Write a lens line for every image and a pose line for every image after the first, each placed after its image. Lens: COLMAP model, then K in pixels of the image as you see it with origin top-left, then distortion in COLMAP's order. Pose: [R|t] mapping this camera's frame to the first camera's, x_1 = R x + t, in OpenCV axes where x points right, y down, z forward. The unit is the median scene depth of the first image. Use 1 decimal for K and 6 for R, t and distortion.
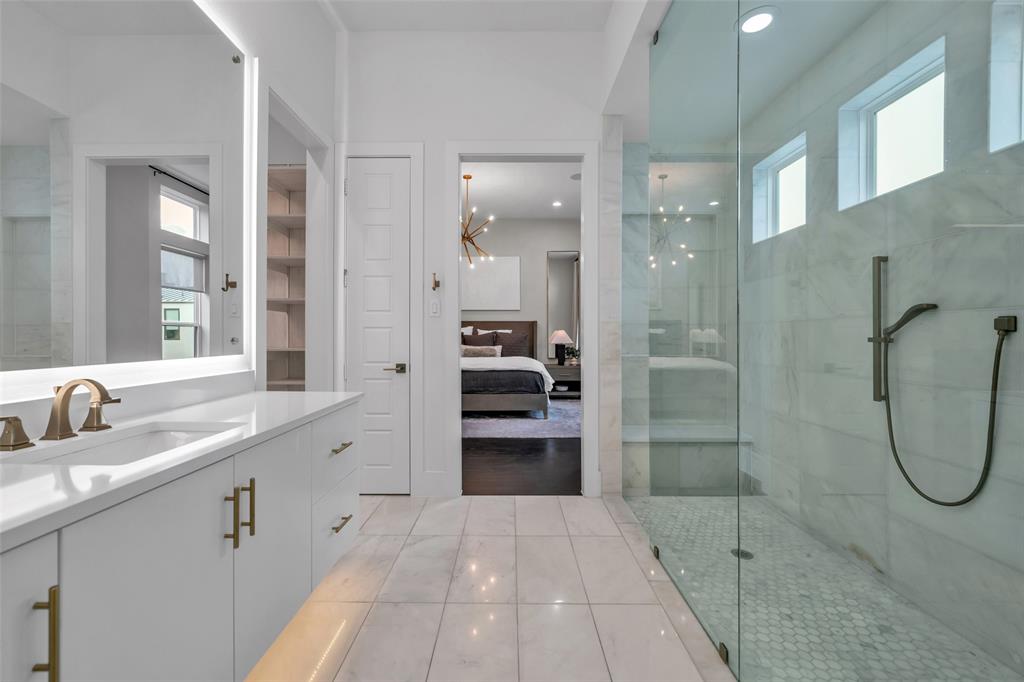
lens RADIAL K [[476.4, 0, 506.3], [0, 476.4, 350.3], [0, 0, 1]] dist [0.017349, -0.000255]
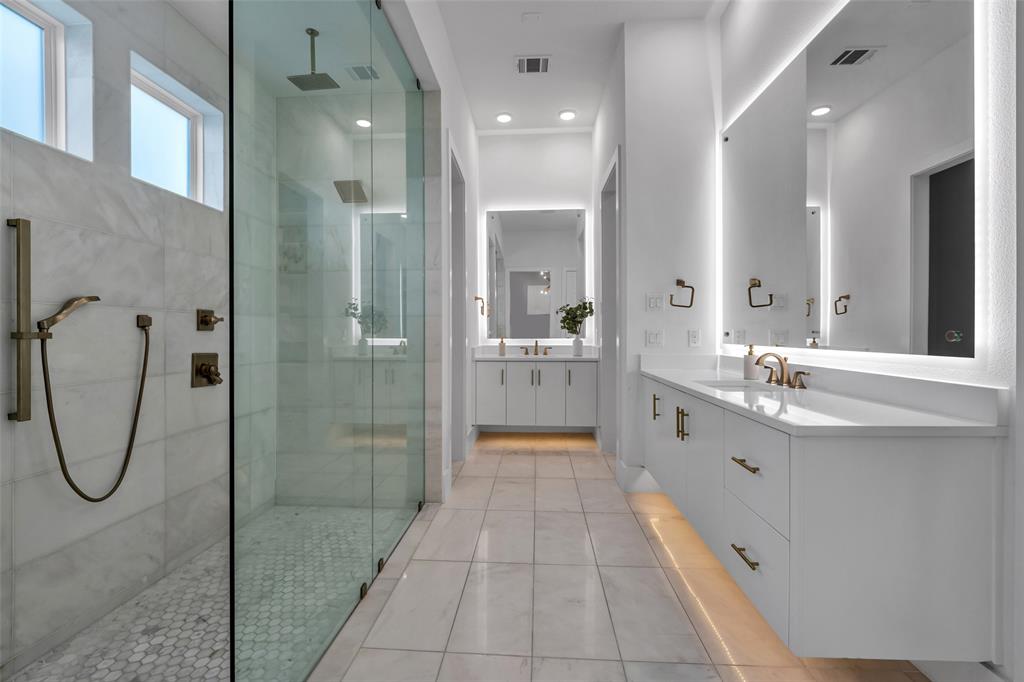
lens RADIAL K [[486.4, 0, 469.4], [0, 486.4, 332.0], [0, 0, 1]] dist [-0.000478, -0.000170]
pose [[-0.990203, 0.001262, 0.139633, 0.009782], [0.005809, 0.999466, 0.032159, -0.054833], [-0.139518, 0.032655, -0.989681, 1.923188]]
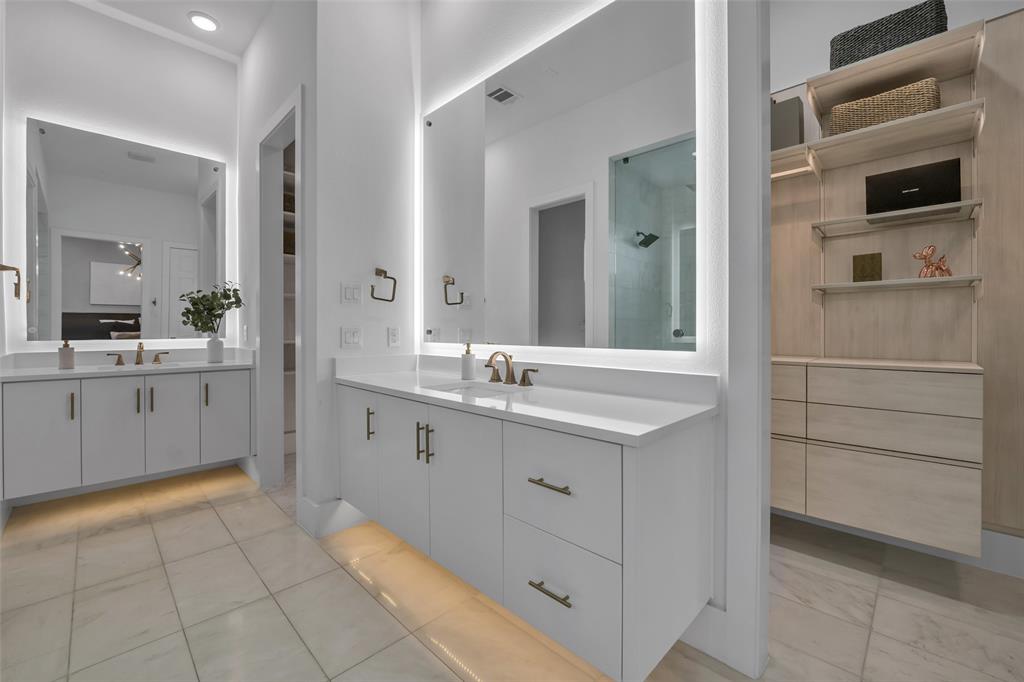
lens RADIAL K [[438.7, 0, 509.0], [0, 438.7, 330.5], [0, 0, 1]] dist [-0.009785, 0.000044]
pose [[-0.698600, 0.001786, -0.715510, 0.164063], [-0.023671, 0.999392, 0.025606, -0.039098], [0.715120, 0.034825, -0.698133, 1.420618]]
